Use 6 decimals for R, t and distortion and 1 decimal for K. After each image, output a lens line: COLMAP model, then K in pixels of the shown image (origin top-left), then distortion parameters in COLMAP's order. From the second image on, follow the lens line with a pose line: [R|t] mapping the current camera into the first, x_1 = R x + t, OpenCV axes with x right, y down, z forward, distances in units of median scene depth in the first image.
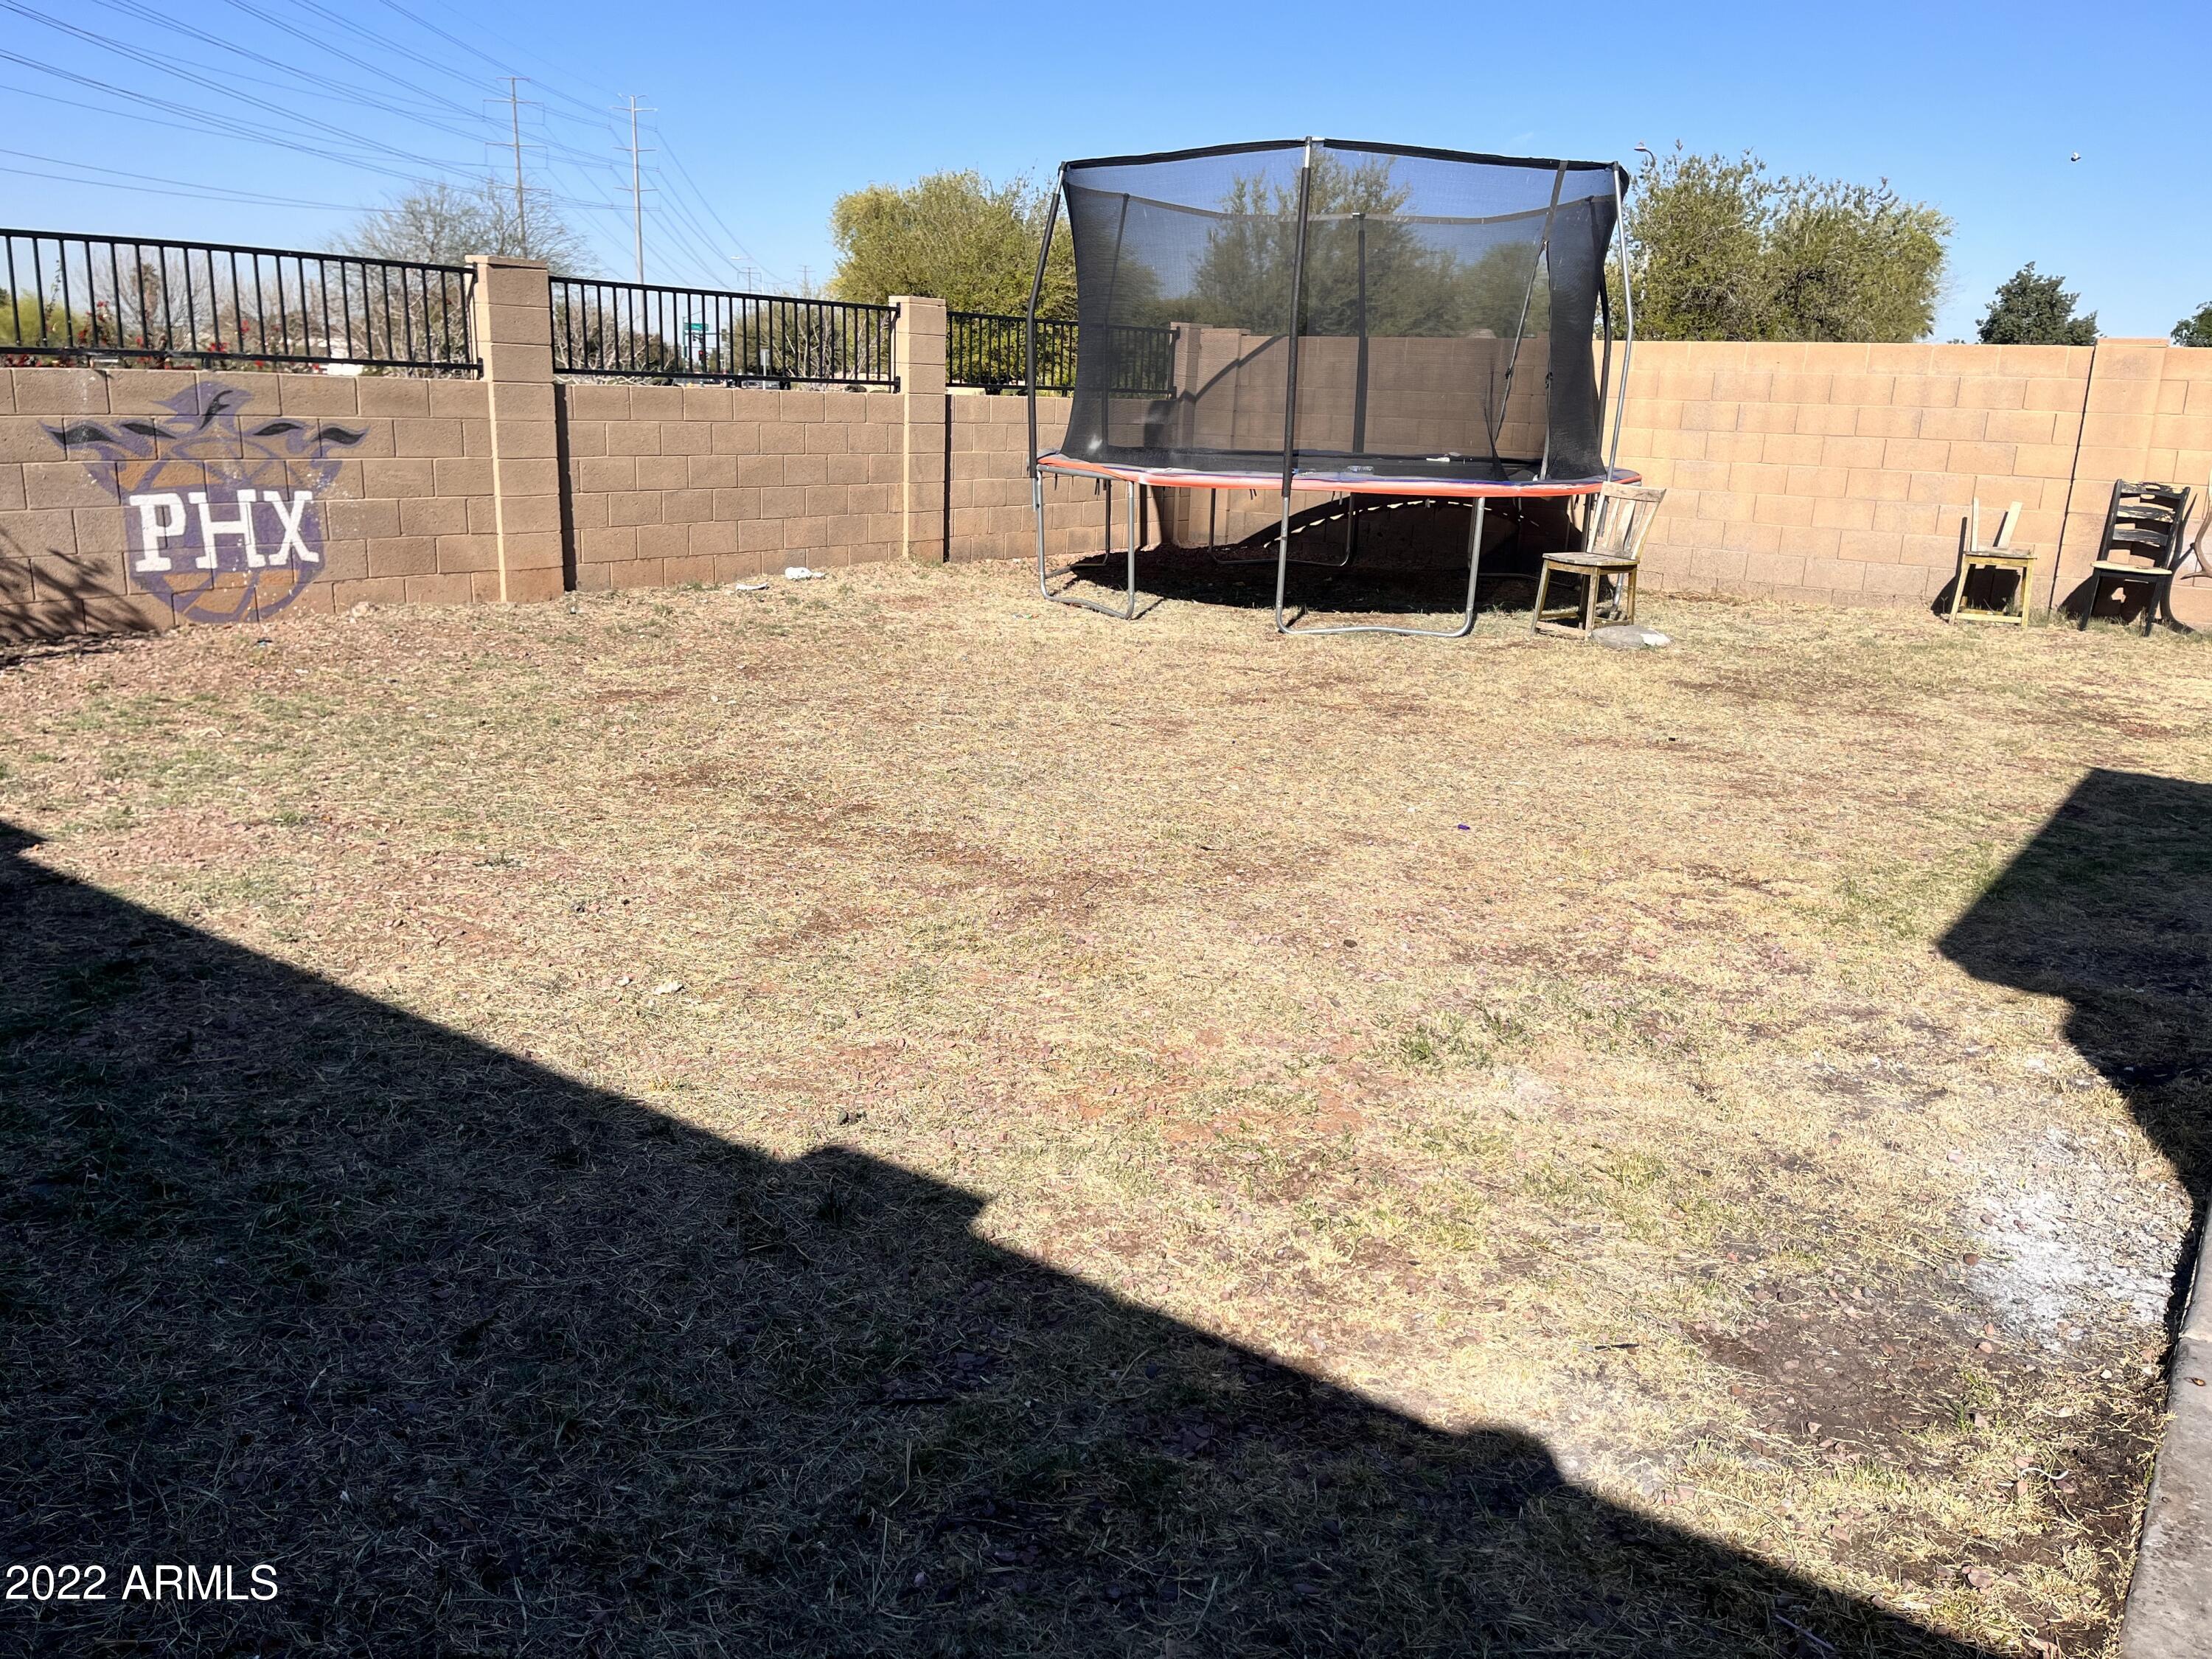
lens RADIAL K [[1665.7, 0, 1104.1], [0, 1665.7, 840.8], [0, 0, 1]] dist [0.056723, -0.075838]
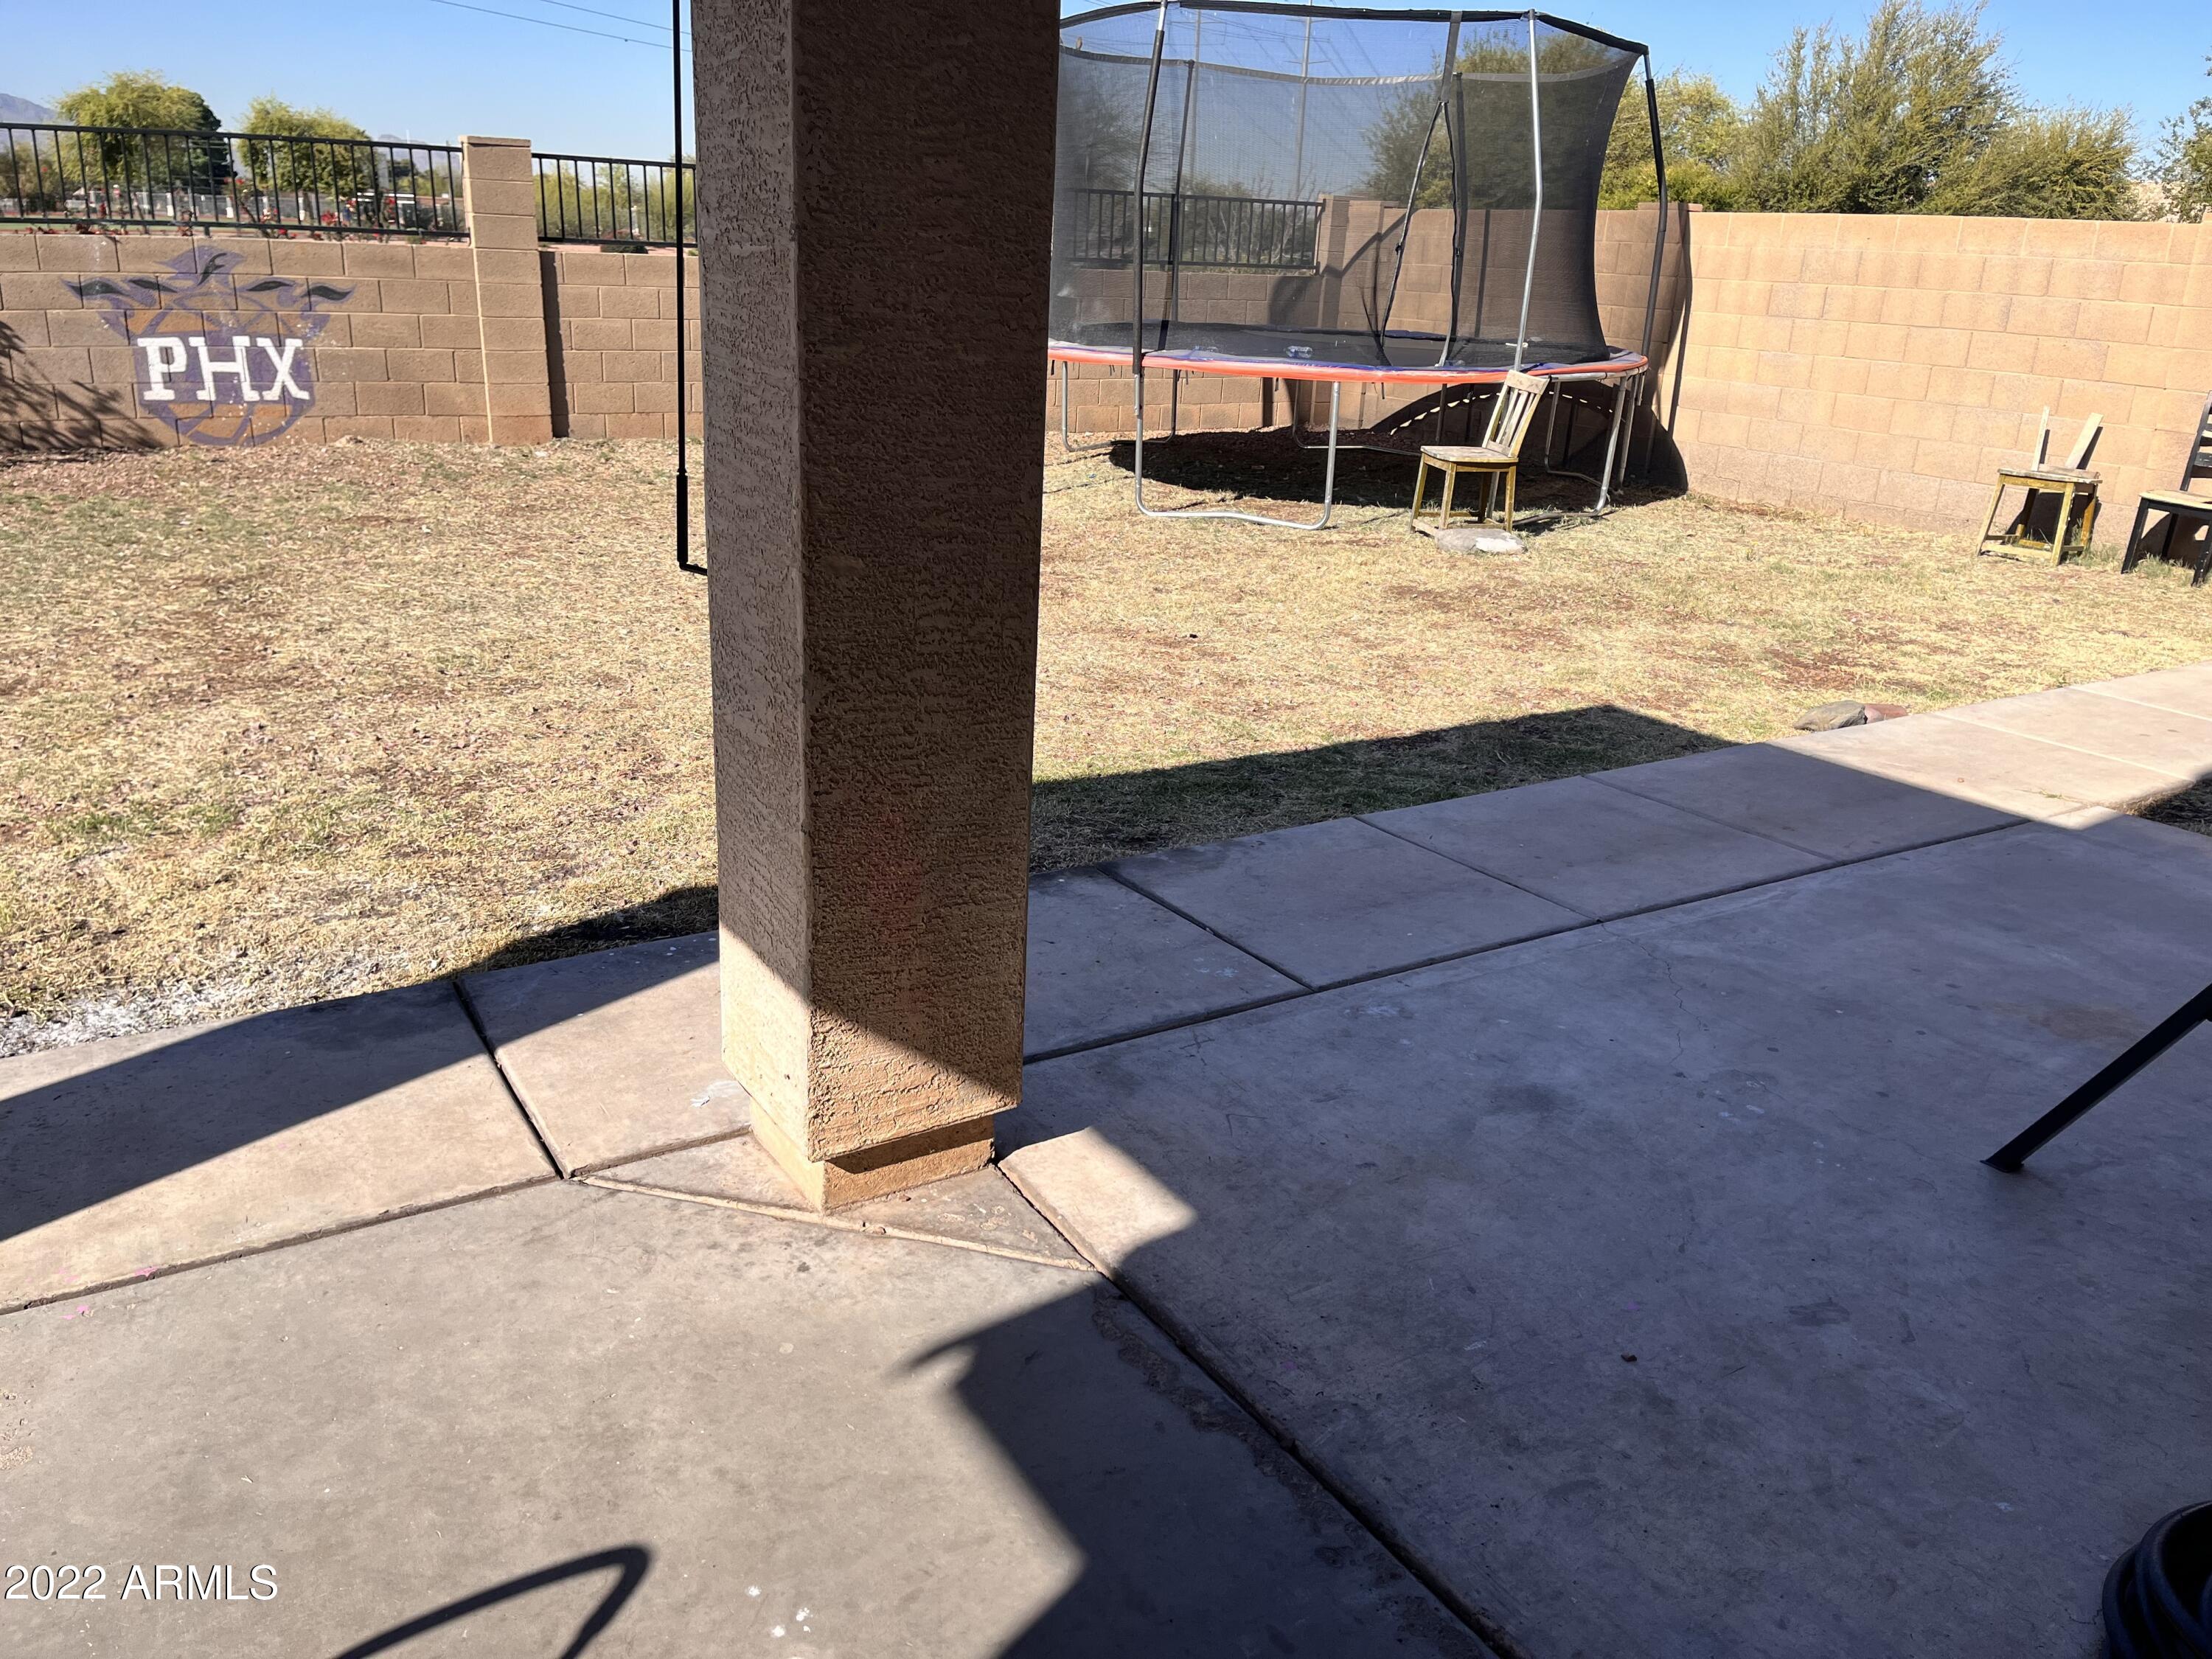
lens RADIAL K [[1665.7, 0, 1099.9], [0, 1665.7, 841.9], [0, 0, 1]] dist [0.056723, -0.075838]
pose [[0.928311, 0.130296, -0.348225, 0.536062], [-0.106696, 0.990548, 0.086202, -0.016207], [0.356166, -0.042868, 0.933439, 0.062469]]
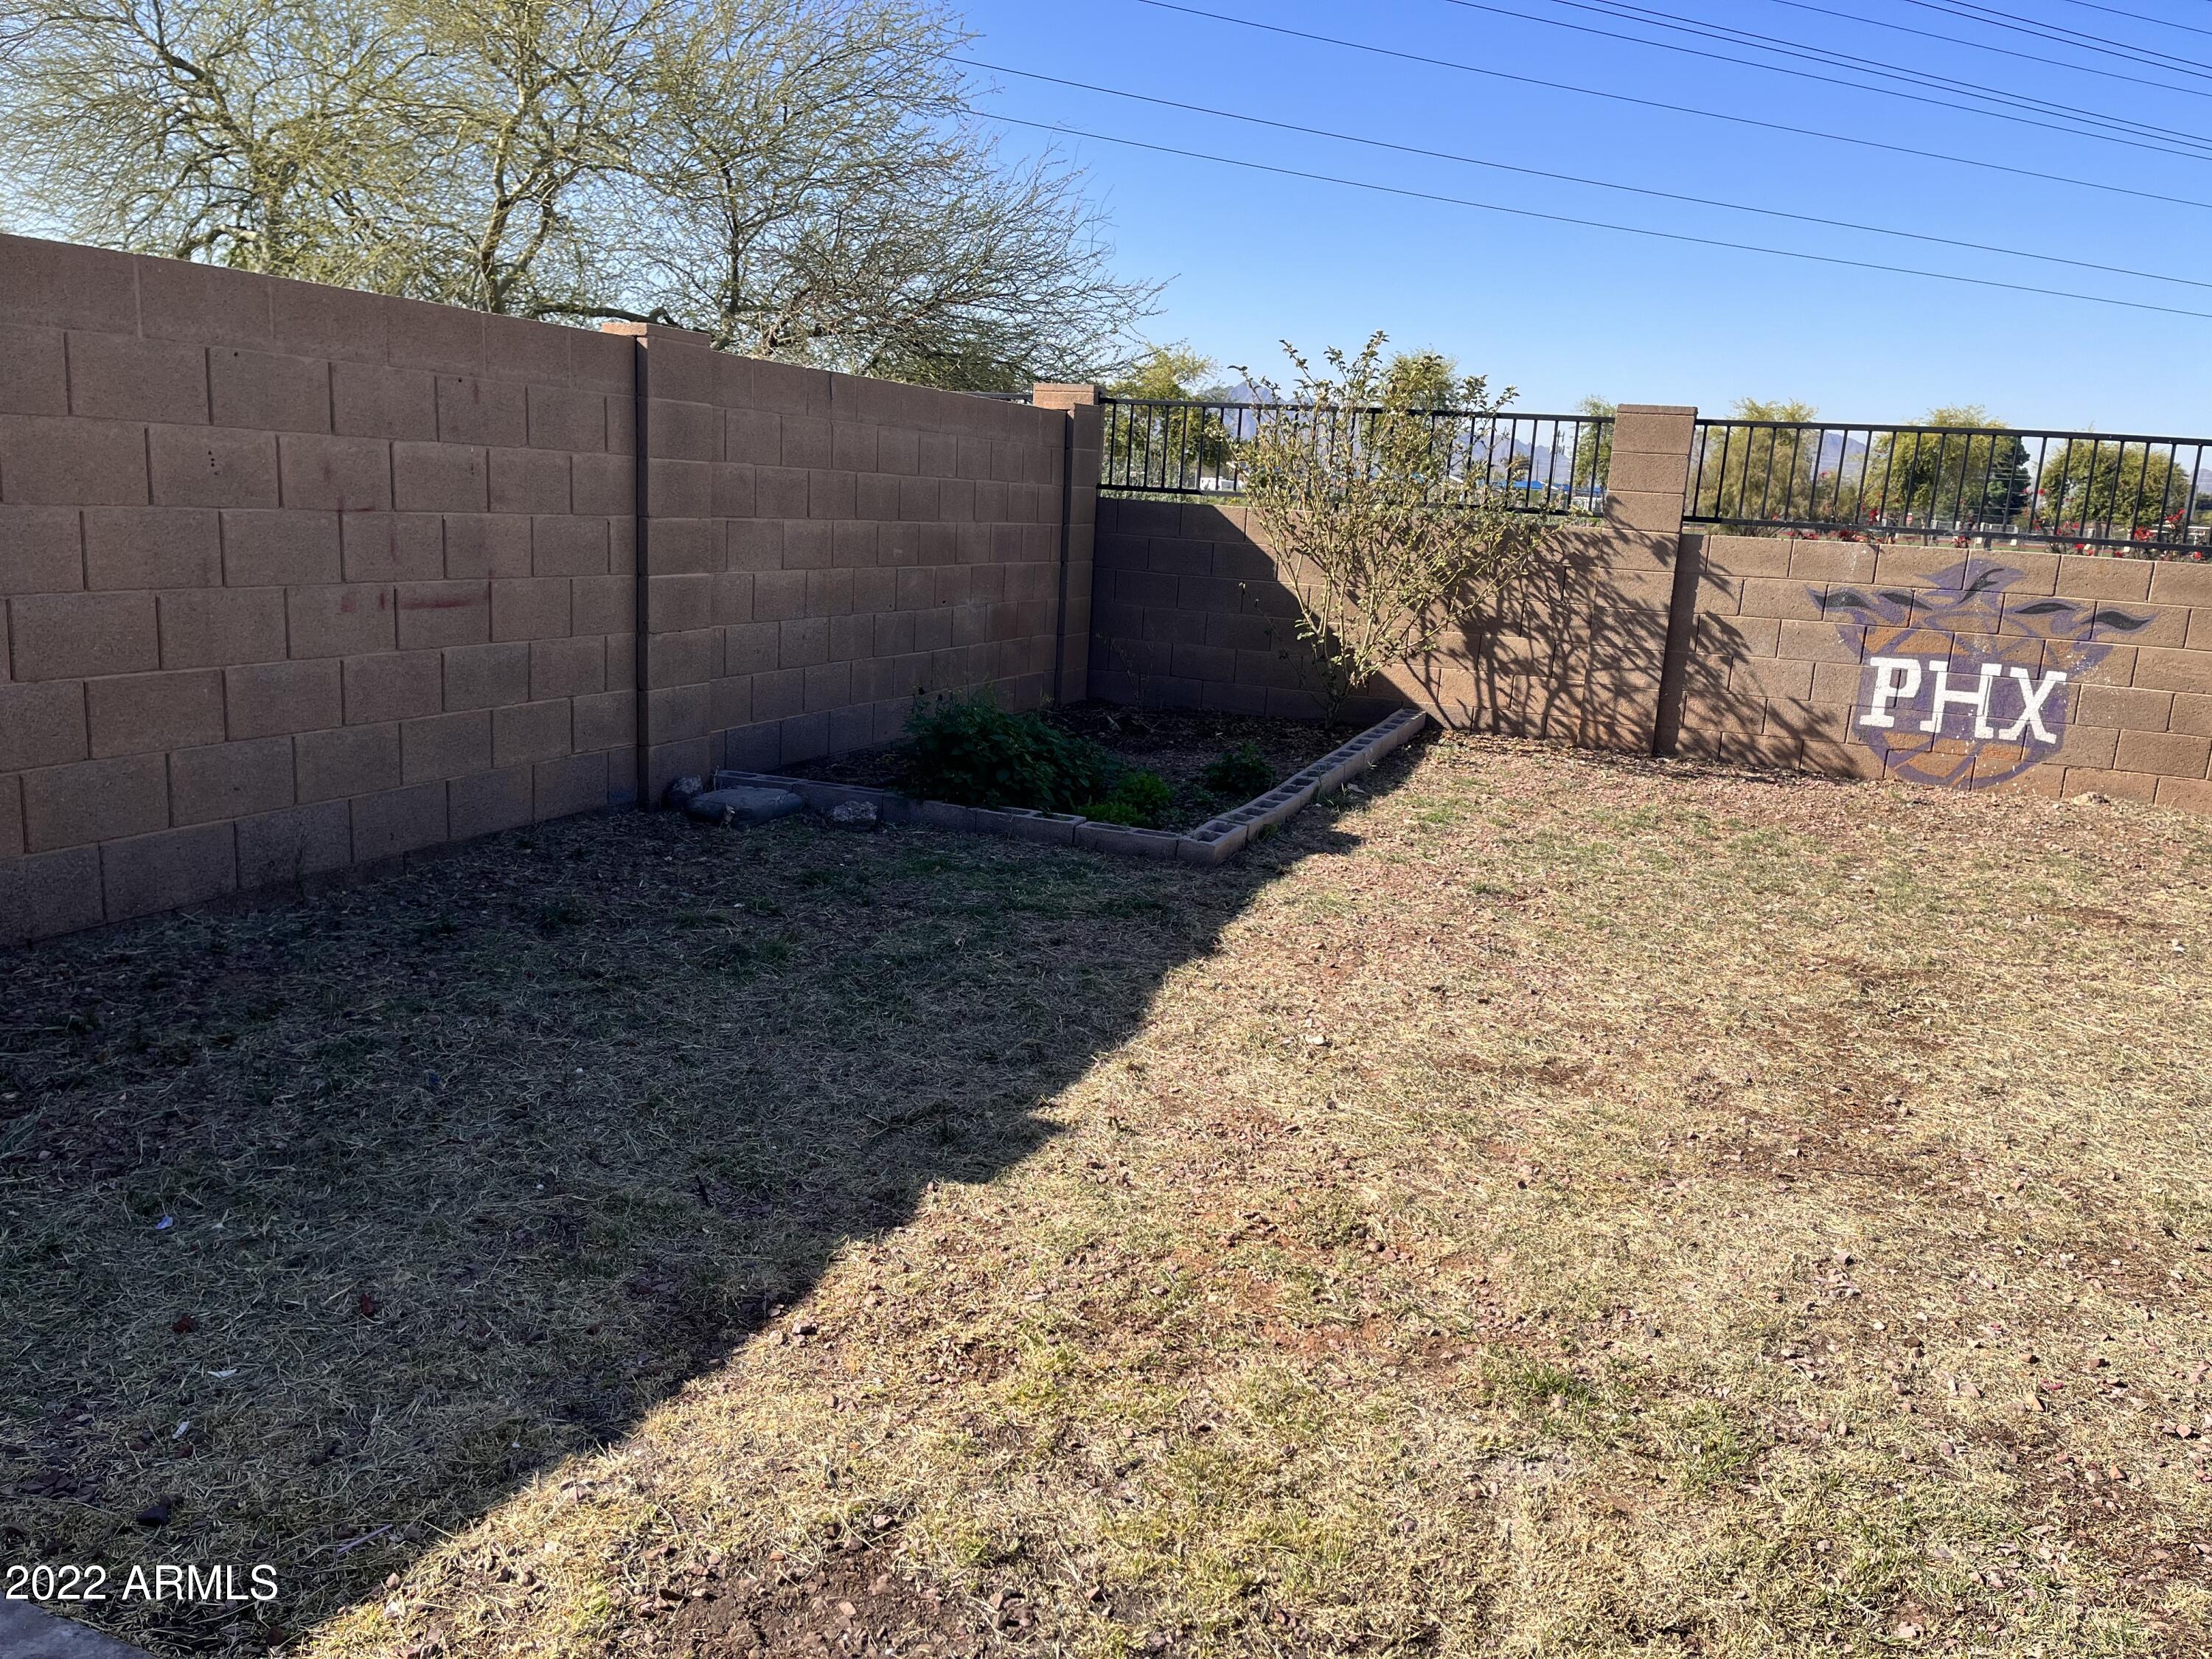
lens RADIAL K [[1665.7, 0, 1096.6], [0, 1665.7, 848.1], [0, 0, 1]] dist [0.056723, -0.075838]
pose [[0.244254, 0.188453, -0.951223, 0.345413], [-0.295941, 0.948624, 0.111946, -0.054852], [0.923449, 0.254163, 0.287476, 0.228179]]
